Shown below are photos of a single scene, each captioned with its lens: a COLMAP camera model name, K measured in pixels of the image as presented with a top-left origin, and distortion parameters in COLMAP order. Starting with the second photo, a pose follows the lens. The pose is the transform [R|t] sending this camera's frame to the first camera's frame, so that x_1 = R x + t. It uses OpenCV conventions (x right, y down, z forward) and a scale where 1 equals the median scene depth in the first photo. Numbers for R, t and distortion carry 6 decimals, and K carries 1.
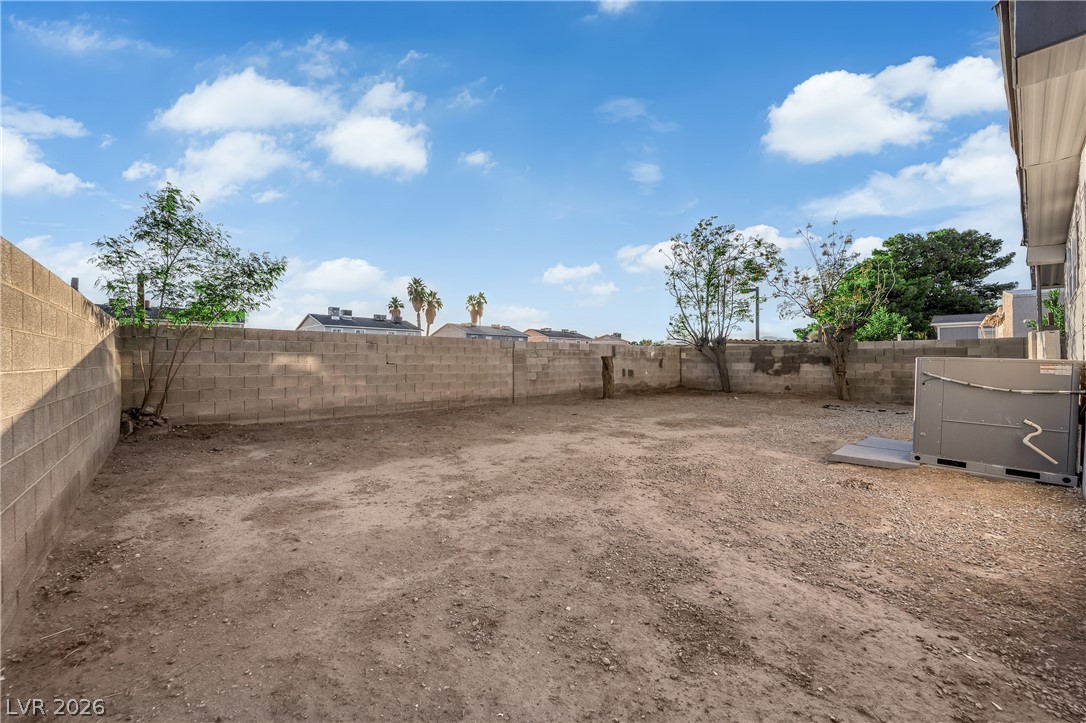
lens RADIAL K [[438.4, 0, 545.0], [0, 438.4, 359.8], [0, 0, 1]] dist [-0.010420, -0.002593]
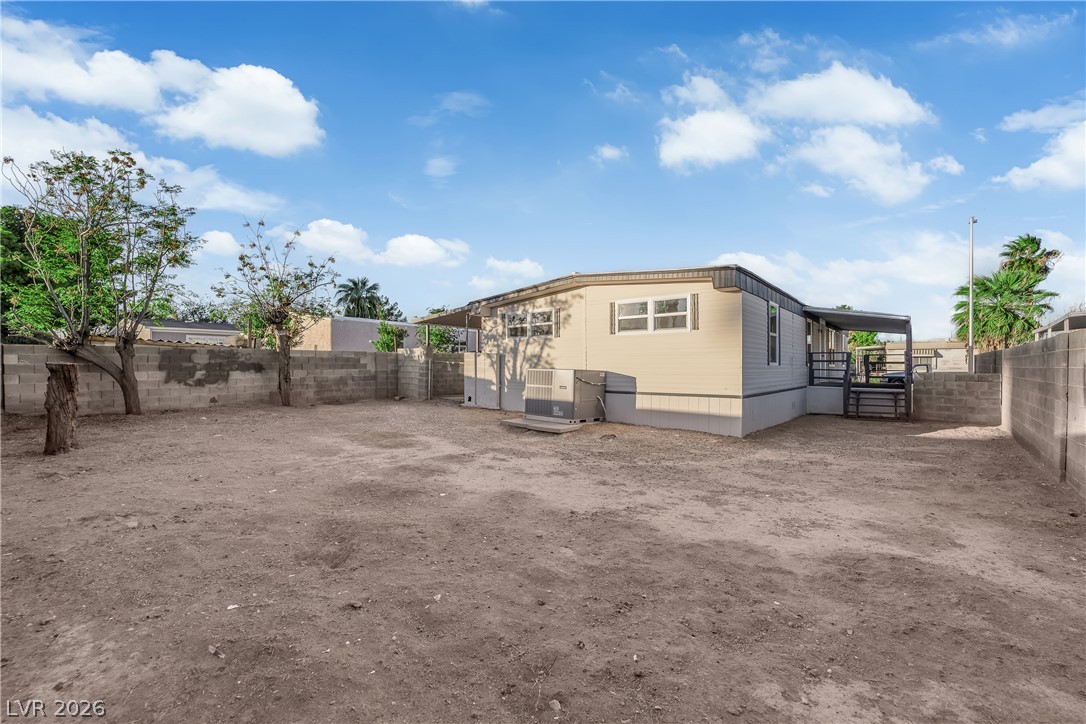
lens RADIAL K [[438.4, 0, 542.1], [0, 438.4, 368.9], [0, 0, 1]] dist [-0.010420, -0.002593]
pose [[-0.119916, -0.013030, 0.992699, -1.142931], [-0.006173, 0.999904, 0.012379, -0.033149], [-0.992765, -0.004643, -0.119985, 1.529135]]
